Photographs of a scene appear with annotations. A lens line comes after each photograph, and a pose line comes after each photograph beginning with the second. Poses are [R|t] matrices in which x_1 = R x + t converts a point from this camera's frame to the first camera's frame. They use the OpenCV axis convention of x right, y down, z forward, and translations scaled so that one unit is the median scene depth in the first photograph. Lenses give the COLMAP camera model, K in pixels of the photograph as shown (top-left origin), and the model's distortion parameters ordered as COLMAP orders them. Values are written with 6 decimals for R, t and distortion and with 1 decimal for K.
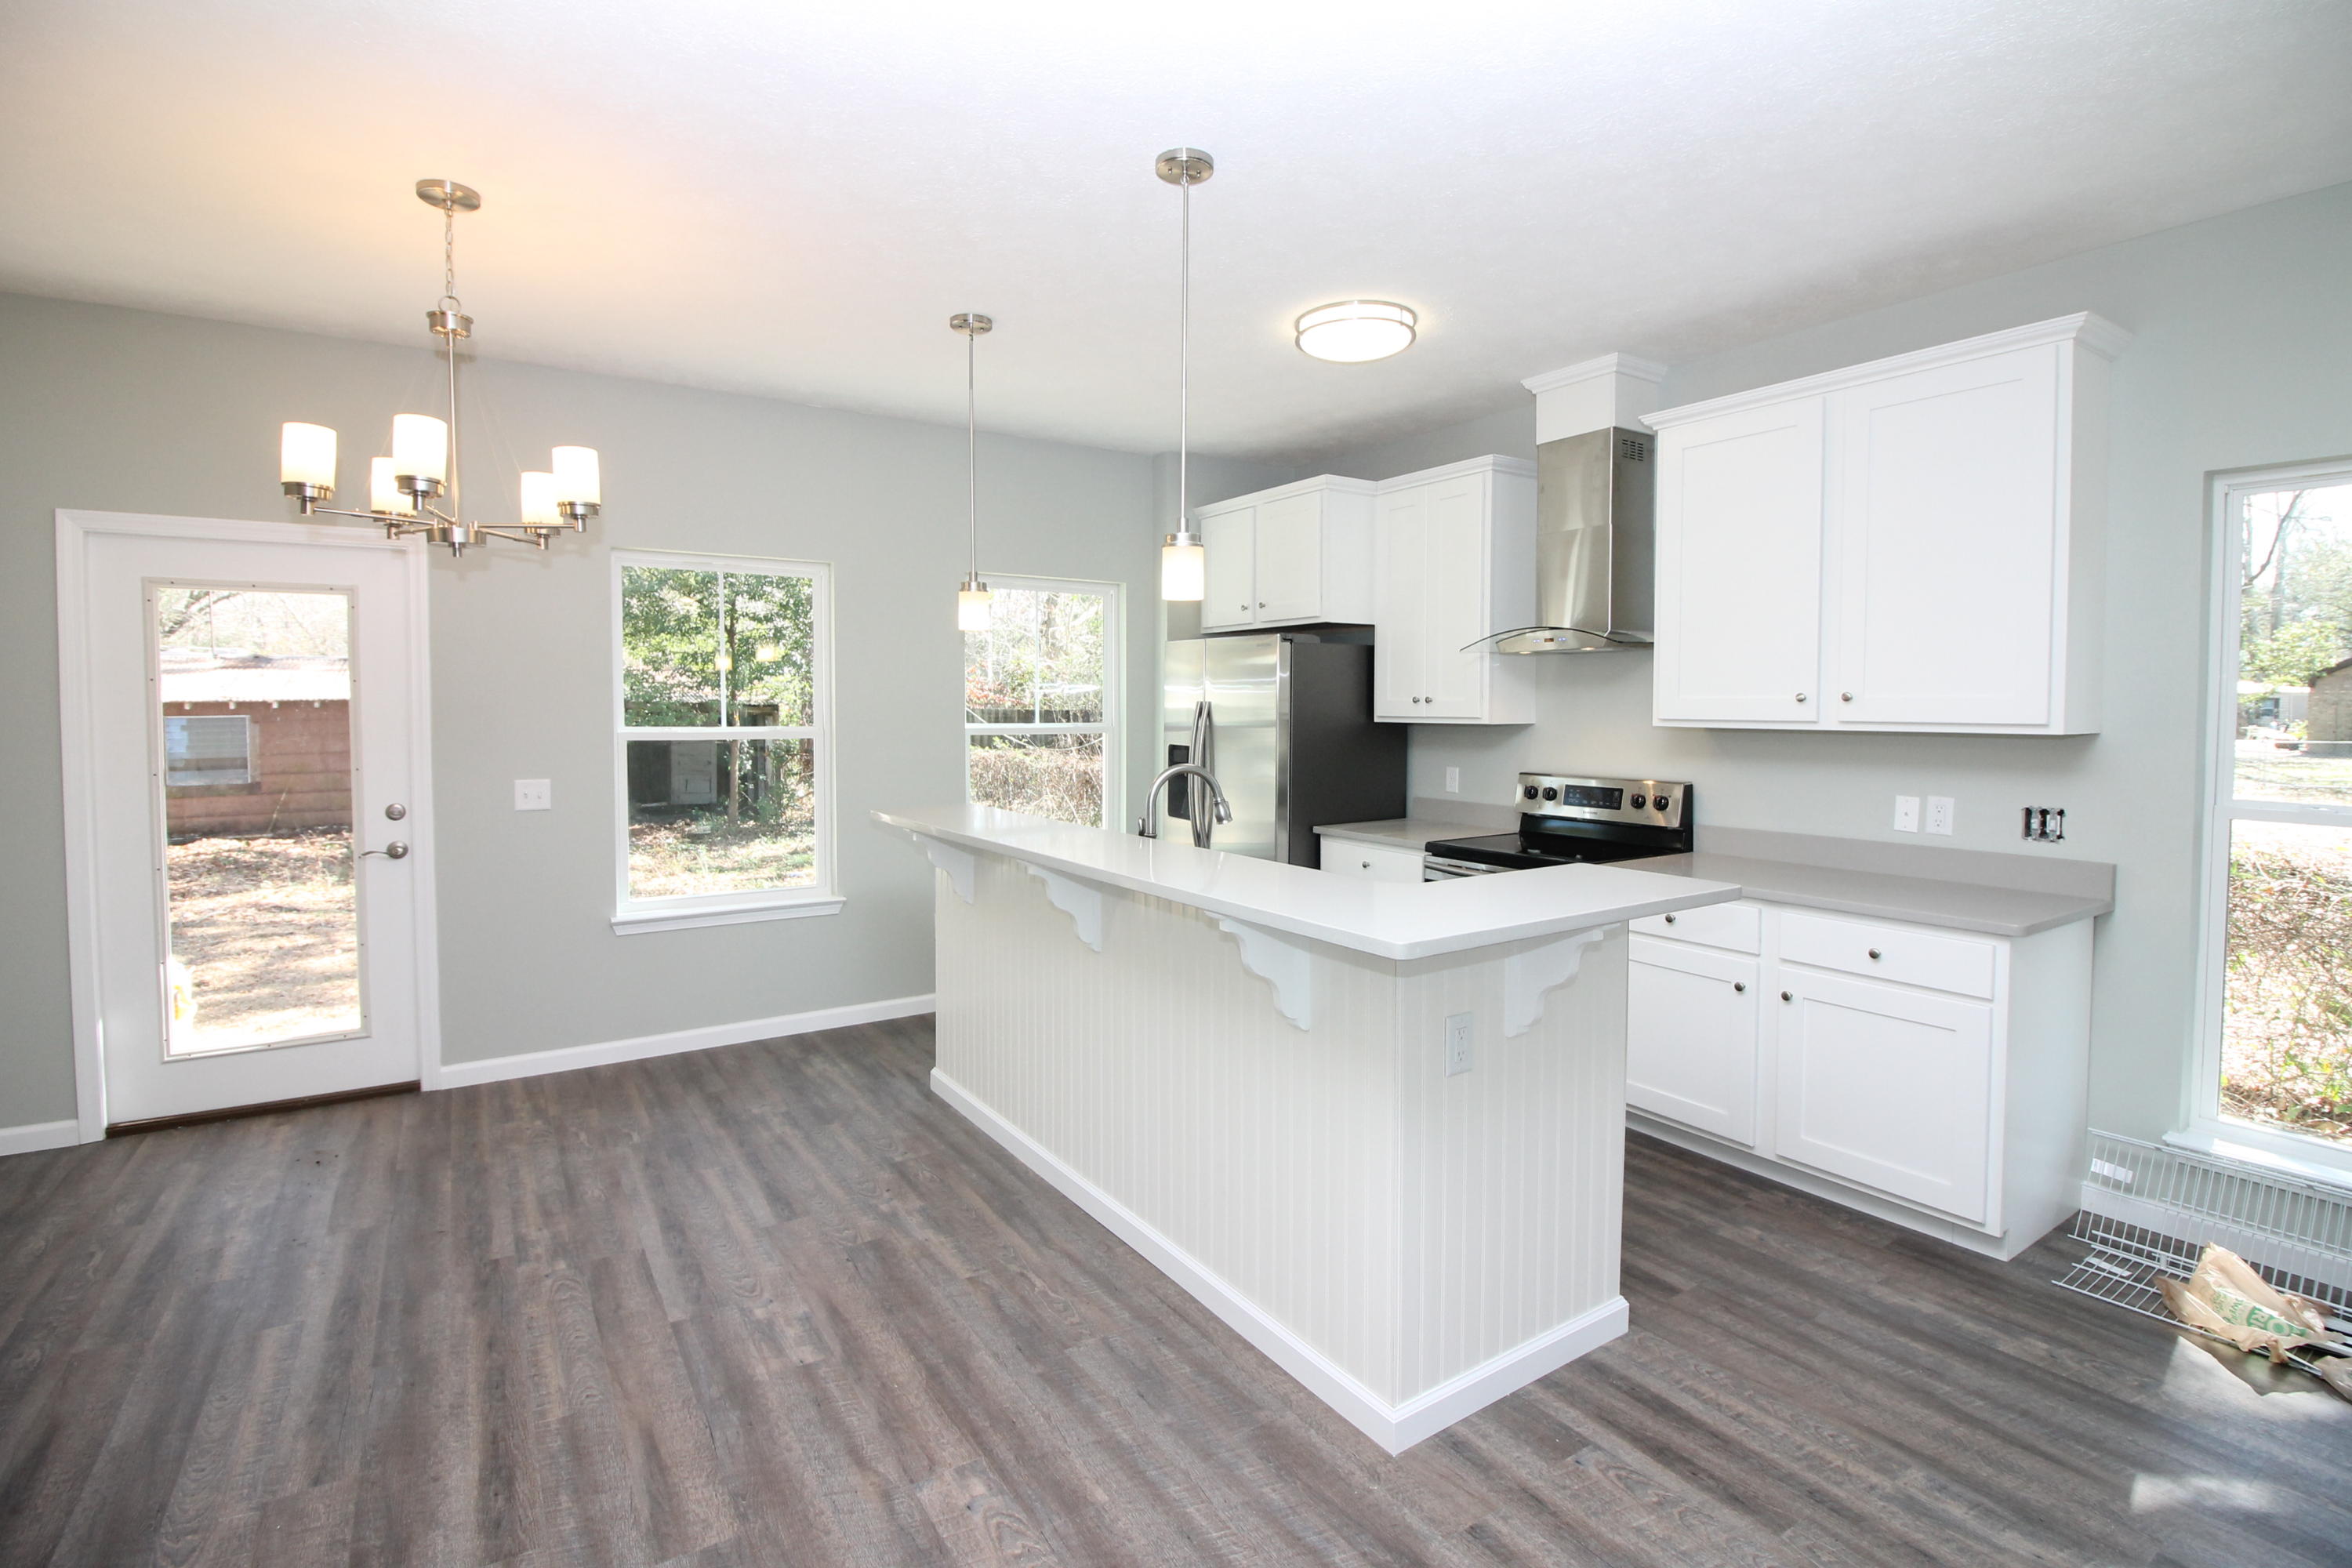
lens RADIAL K [[1096.2, 0, 1185.7], [0, 1096.2, 744.8], [0, 0, 1]] dist [-0.007870, -0.008199]
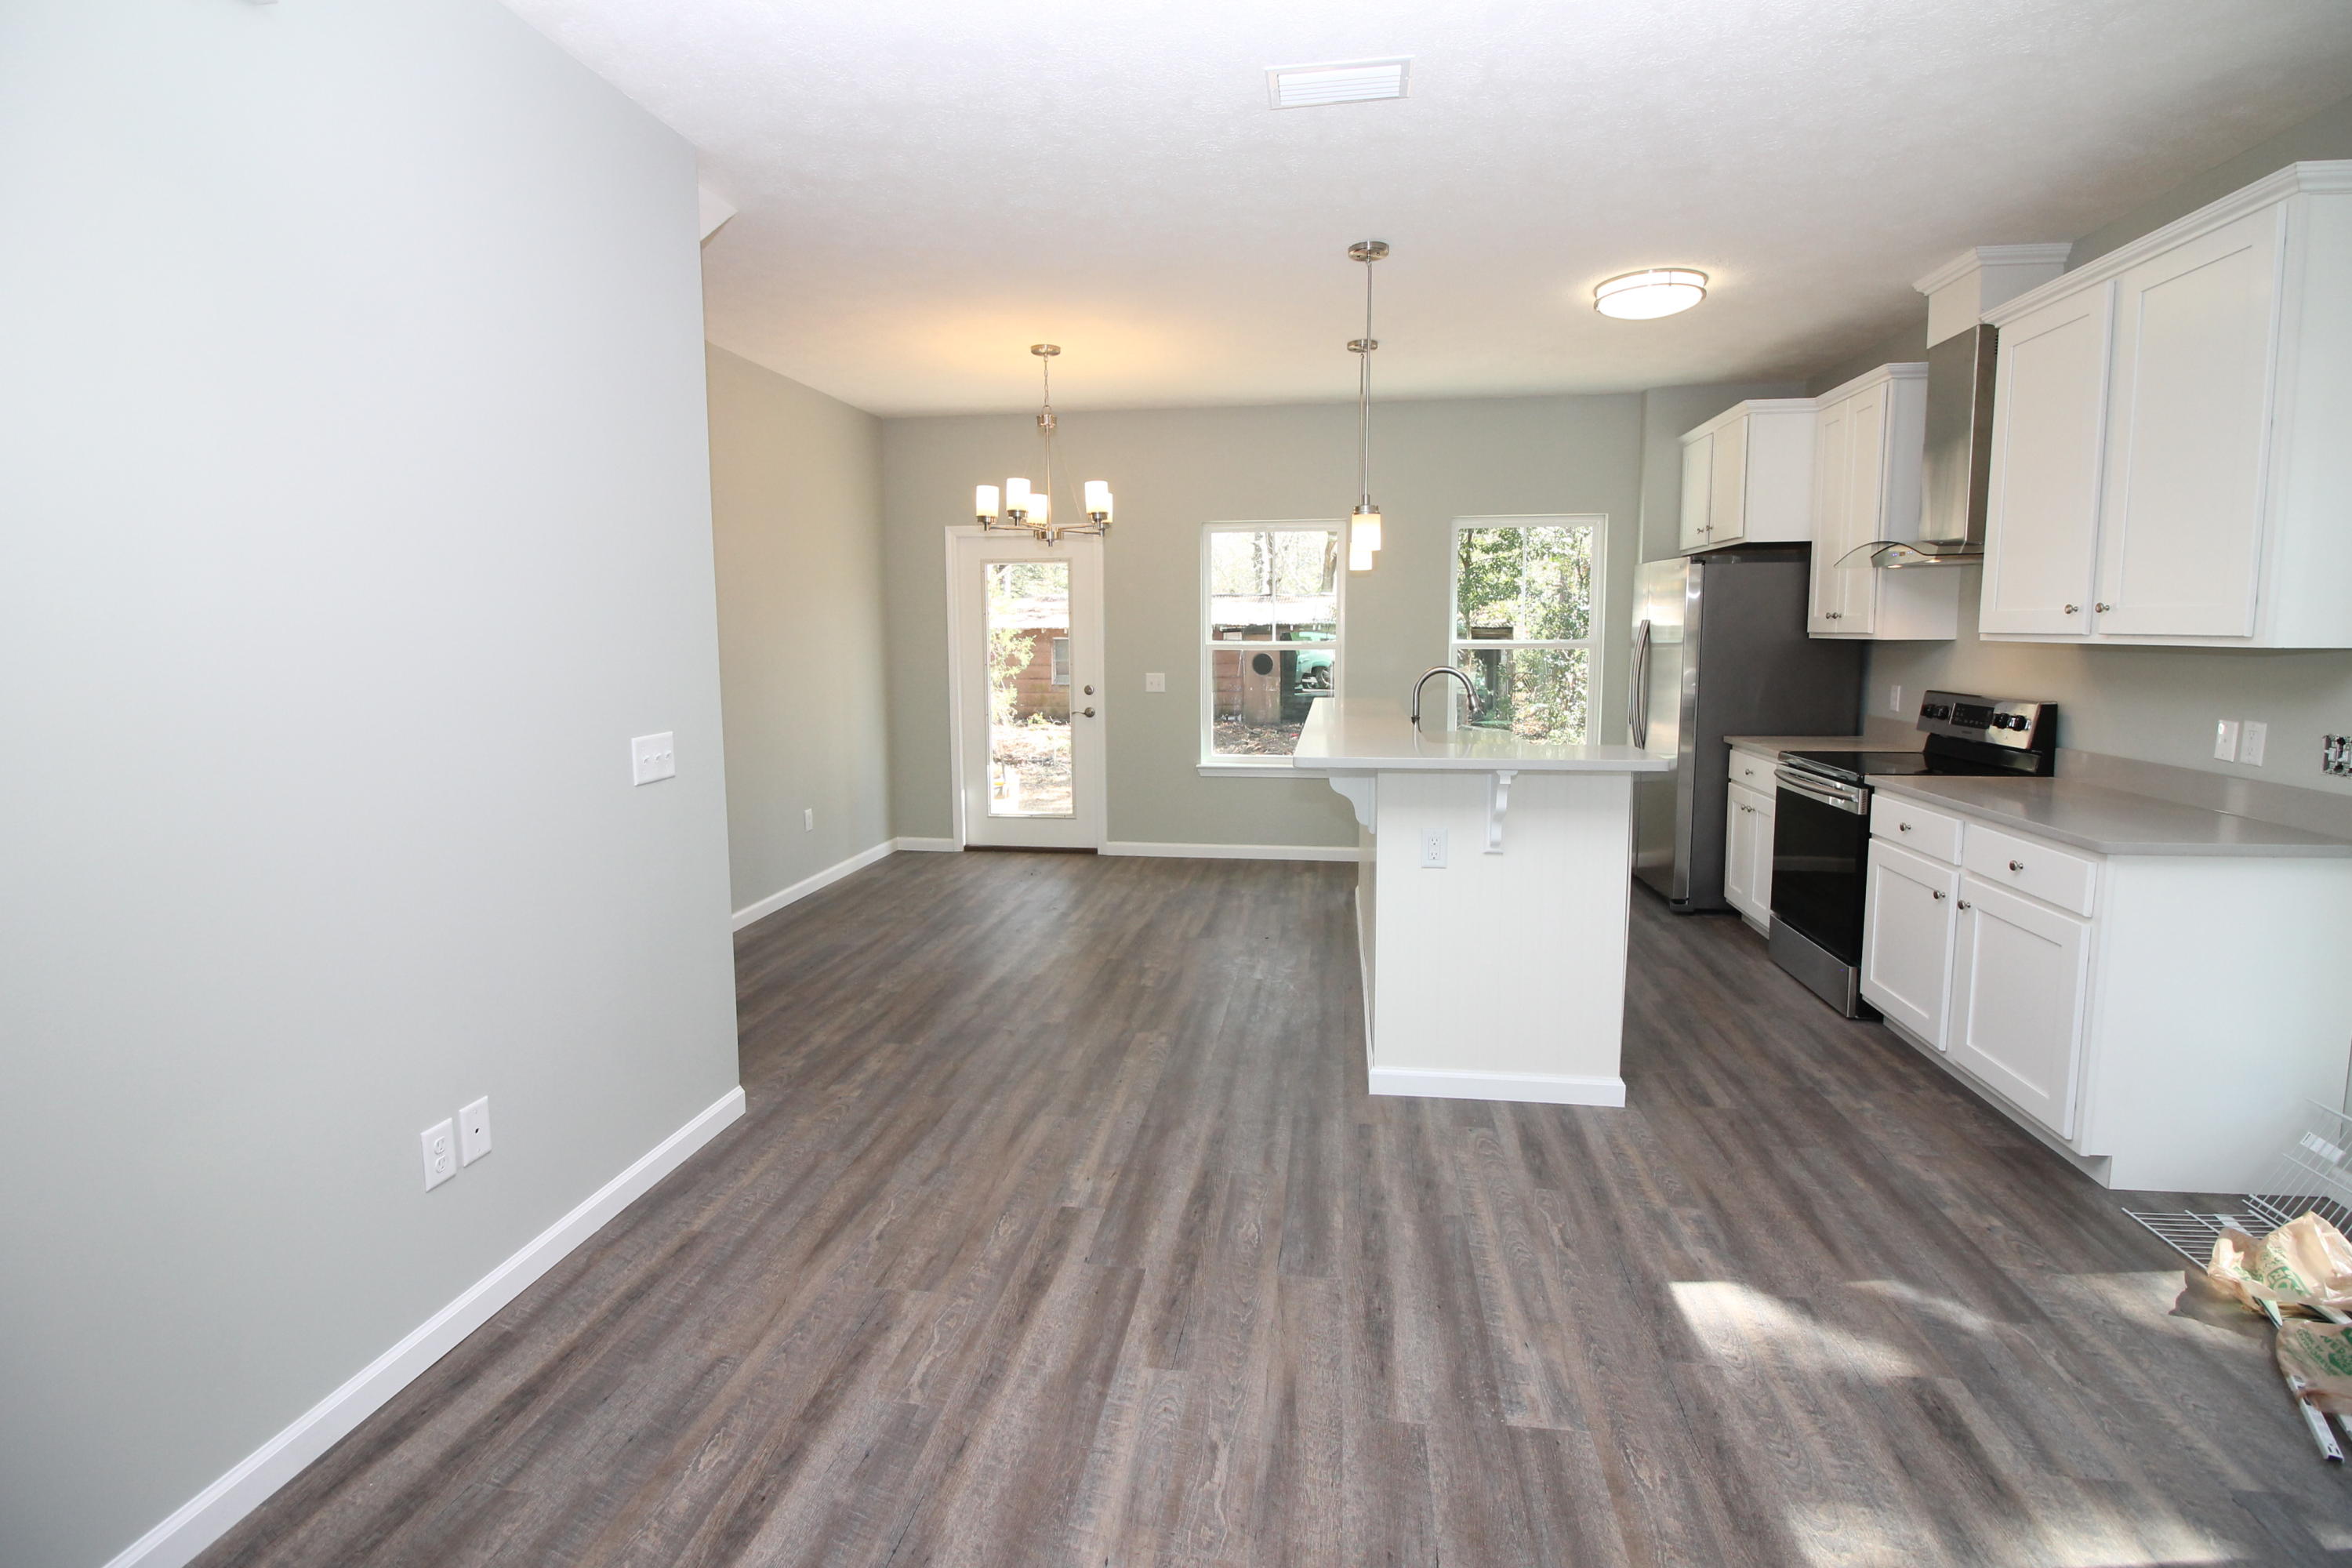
lens RADIAL K [[1096.2, 0, 1187.5], [0, 1096.2, 746.3], [0, 0, 1]] dist [-0.007870, -0.008199]
pose [[0.746639, 0.065188, -0.662027, 0.578902], [-0.017747, 0.996785, 0.078135, 0.014267], [0.664992, -0.046590, 0.745396, -0.196613]]
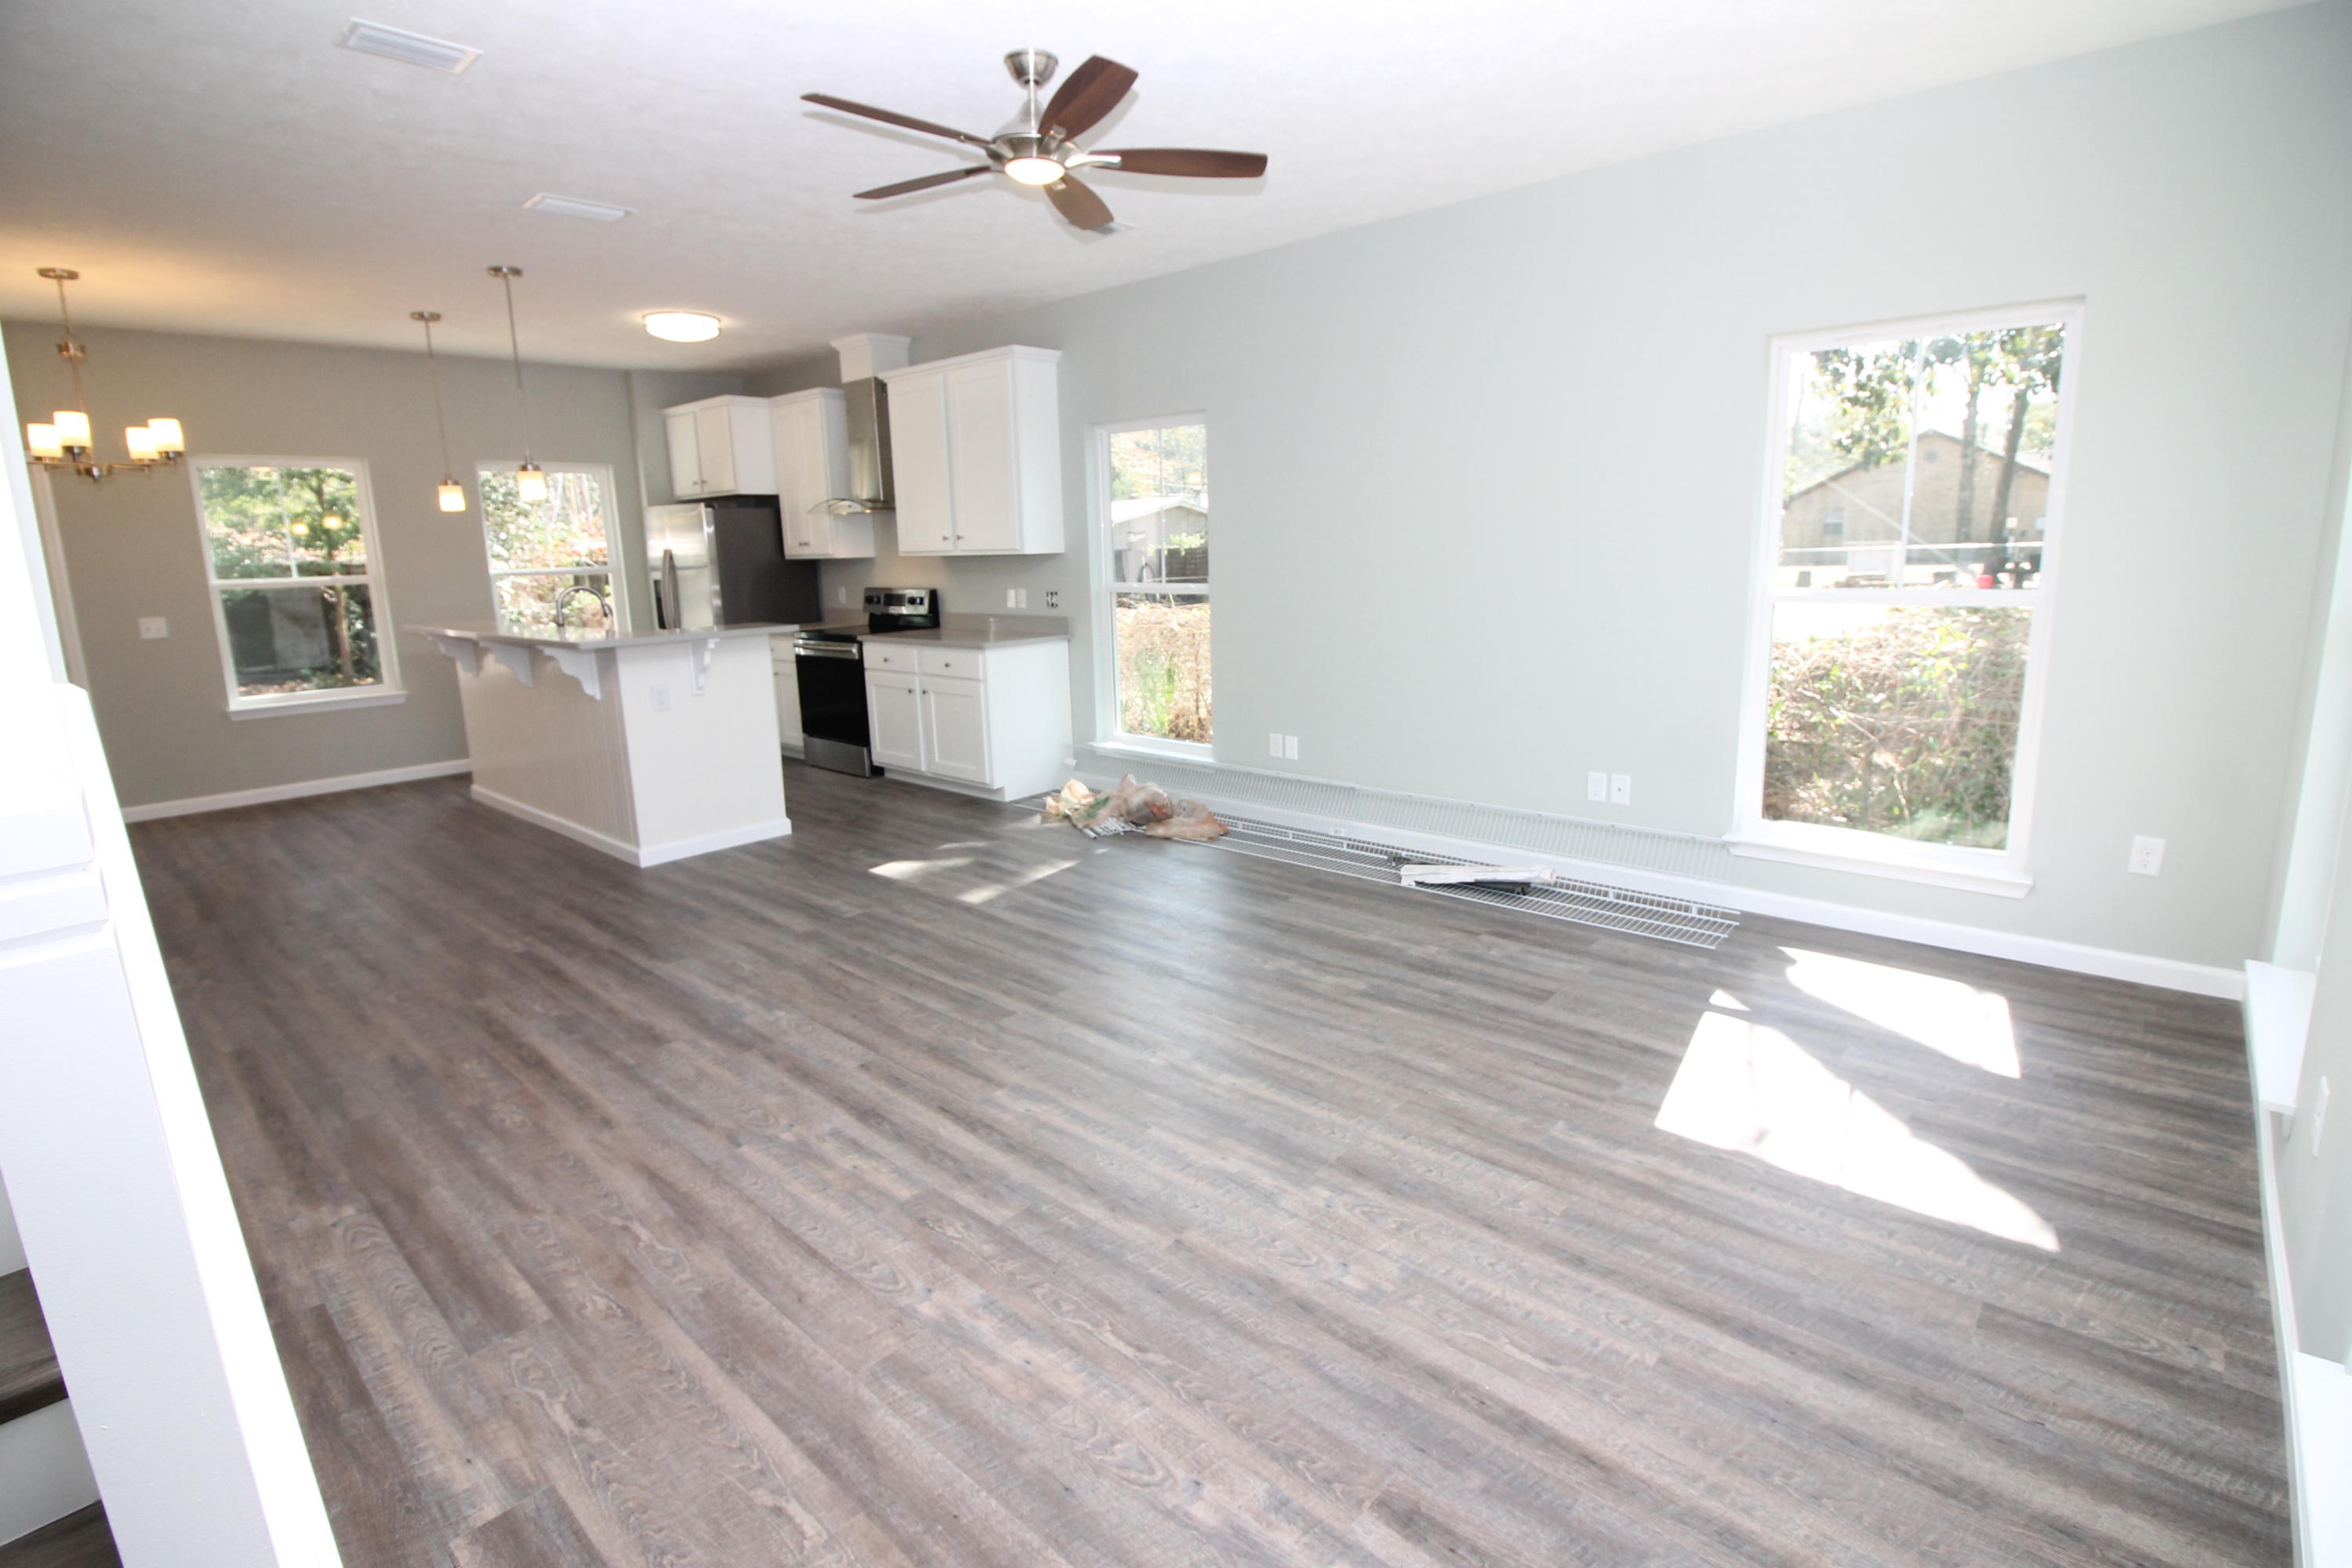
lens RADIAL K [[1096.2, 0, 1183.0], [0, 1096.2, 741.9], [0, 0, 1]] dist [-0.007870, -0.008199]
pose [[0.967481, -0.071460, 0.242638, 0.443567], [0.036844, 0.988846, 0.144316, 0.043612], [-0.250244, -0.130683, 0.959323, -0.888791]]
